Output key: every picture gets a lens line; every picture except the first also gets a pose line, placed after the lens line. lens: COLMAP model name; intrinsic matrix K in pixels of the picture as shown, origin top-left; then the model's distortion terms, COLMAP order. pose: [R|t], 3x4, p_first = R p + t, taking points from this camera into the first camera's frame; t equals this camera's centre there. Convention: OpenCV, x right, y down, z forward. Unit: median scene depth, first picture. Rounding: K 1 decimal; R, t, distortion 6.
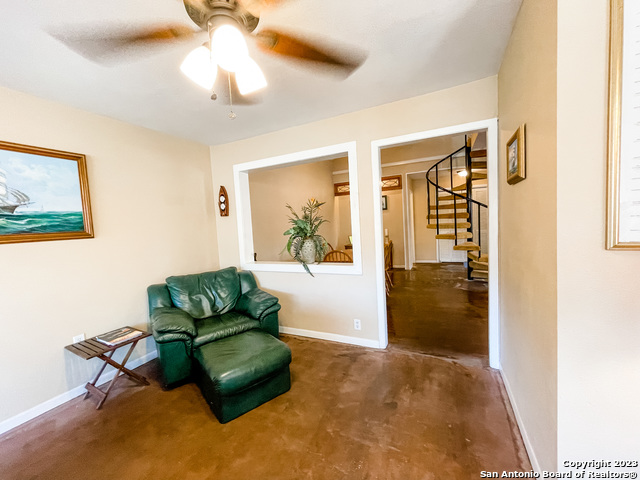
lens RADIAL K [[258.3, 0, 320.0], [0, 258.3, 240.0], [0, 0, 1]] dist [-0.000180, -0.000063]
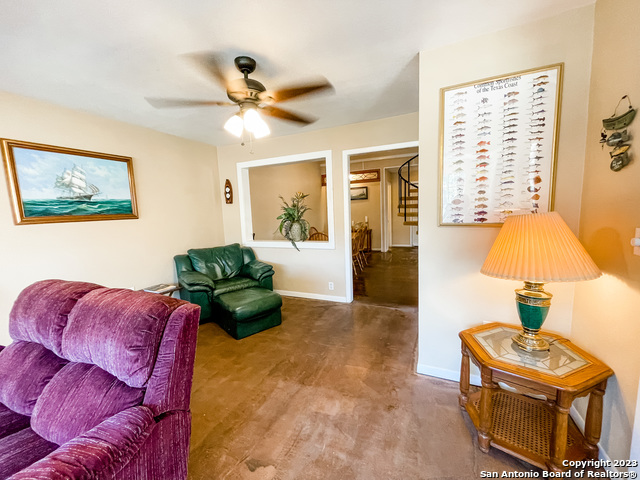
lens RADIAL K [[258.3, 0, 320.0], [0, 258.3, 240.0], [0, 0, 1]] dist [-0.000180, -0.000063]
pose [[0.999340, 0.013204, 0.033837, 0.037975], [-0.014922, 0.998586, 0.051030, 0.017525], [-0.033115, -0.051501, 0.998124, -0.347094]]
